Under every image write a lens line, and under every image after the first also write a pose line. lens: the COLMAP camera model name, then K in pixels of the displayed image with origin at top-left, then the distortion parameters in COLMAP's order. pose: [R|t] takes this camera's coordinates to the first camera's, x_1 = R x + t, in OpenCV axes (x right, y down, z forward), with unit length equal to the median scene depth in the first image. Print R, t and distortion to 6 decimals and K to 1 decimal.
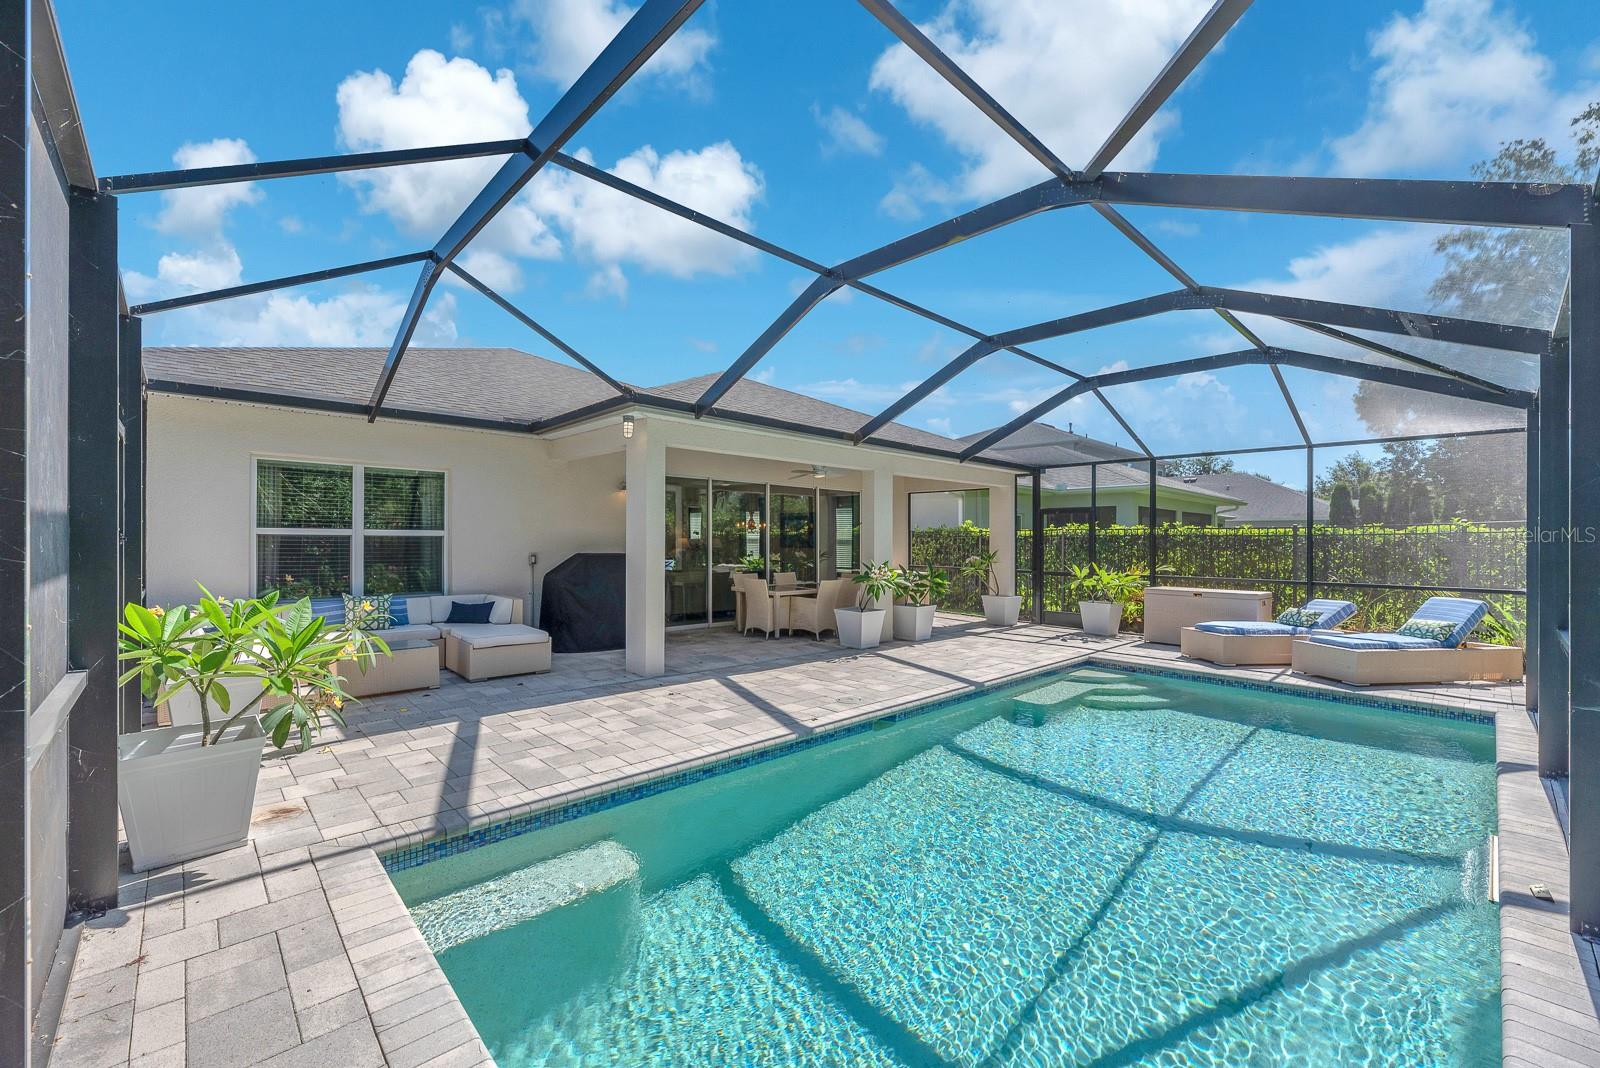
lens RADIAL K [[655.2, 0, 800.0], [0, 655.2, 534.0], [0, 0, 1]] dist [-0.000044, -0.000104]
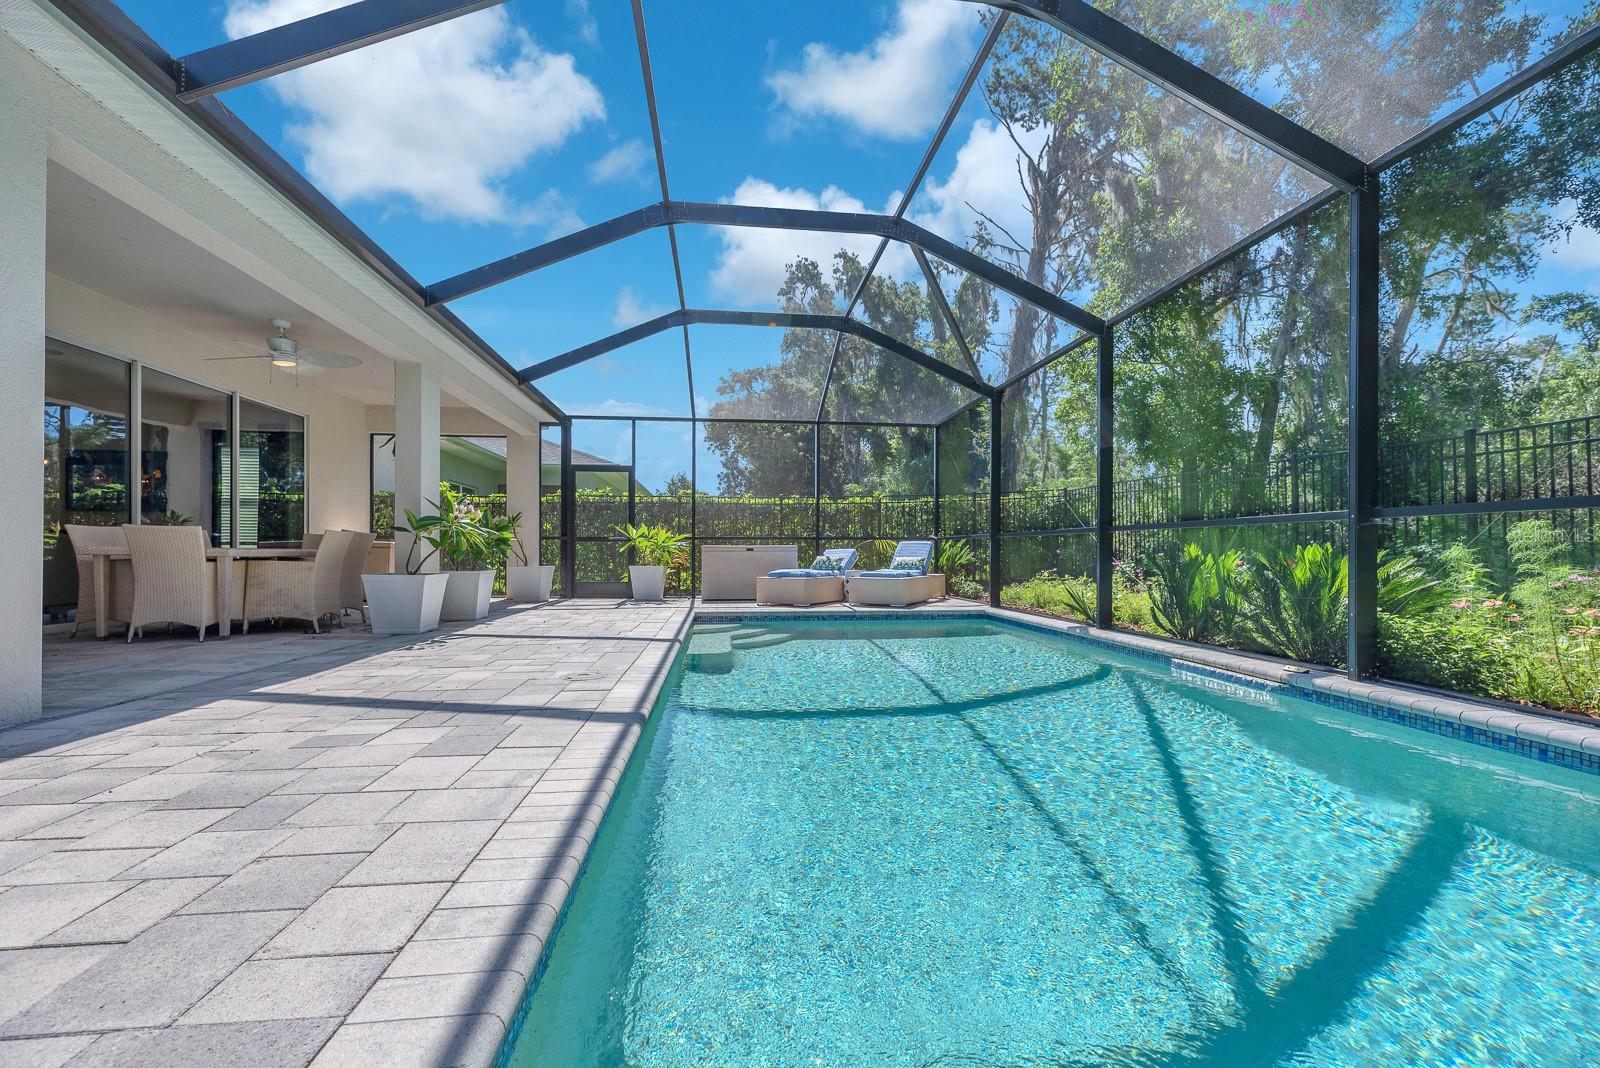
lens RADIAL K [[653.7, 0, 899.3], [0, 653.7, 550.9], [0, 0, 1]] dist [0.000673, 0.000001]
pose [[0.587478, -0.032095, 0.808603, -0.170670], [-0.003169, 0.999114, 0.041959, 0.075866], [-0.809234, -0.027212, 0.586856, 0.278790]]
